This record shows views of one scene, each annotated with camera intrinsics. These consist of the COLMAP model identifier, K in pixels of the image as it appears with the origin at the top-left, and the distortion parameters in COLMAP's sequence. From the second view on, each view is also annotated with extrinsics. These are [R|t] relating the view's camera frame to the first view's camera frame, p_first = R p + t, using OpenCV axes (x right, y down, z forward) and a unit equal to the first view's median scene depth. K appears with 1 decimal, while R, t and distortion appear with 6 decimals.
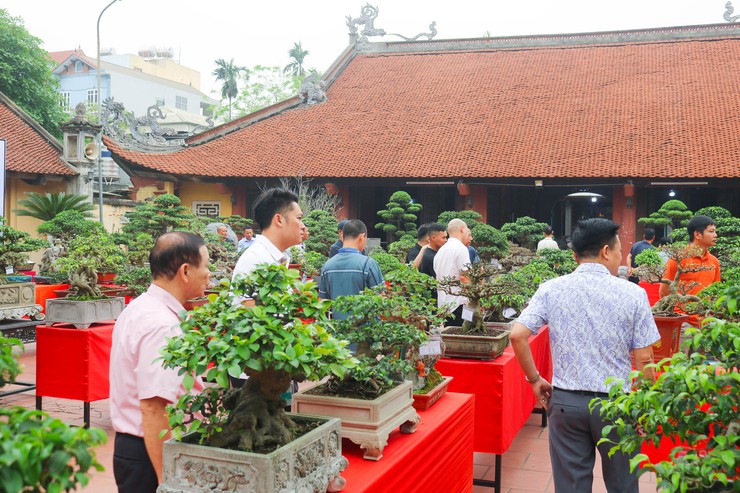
lens RADIAL K [[844.3, 0, 371.8], [0, 844.3, 245.7], [0, 0, 1]] dist [-0.071774, 0.000000]
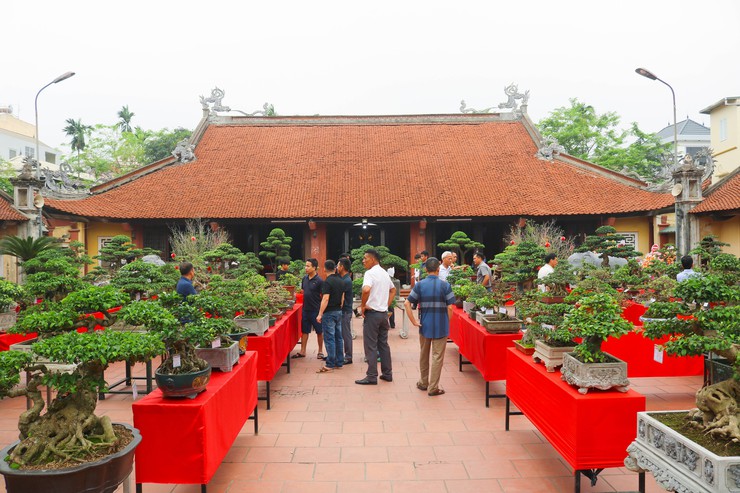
lens RADIAL K [[640.7, 0, 398.7], [0, 640.7, 233.4], [0, 0, 1]] dist [-0.140568, 0.104734]
pose [[0.930256, -0.020049, 0.366363, -0.141825], [0.034168, 0.998901, -0.032094, -0.012317], [-0.365317, 0.042373, 0.929918, -0.060389]]
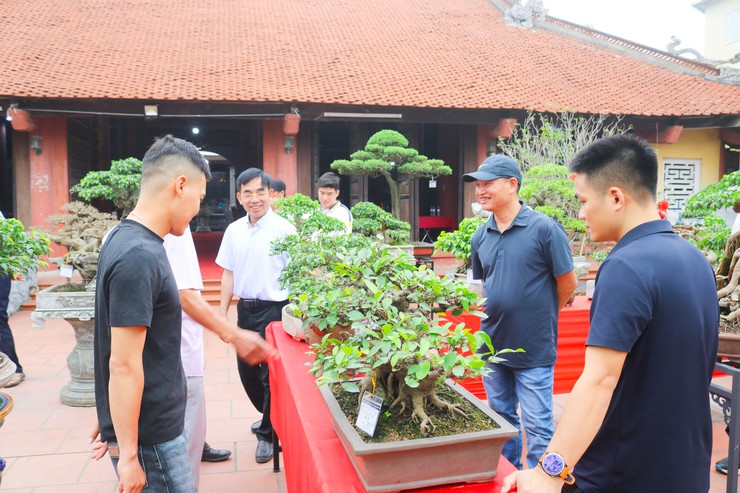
lens RADIAL K [[640.7, 0, 371.8], [0, 640.7, 245.6], [0, 0, 1]] dist [-0.140568, 0.104734]
pose [[0.858903, -0.055762, 0.509094, 0.088020], [0.024830, 0.997420, 0.067358, -0.002640], [-0.511536, -0.045214, 0.858071, 0.466205]]
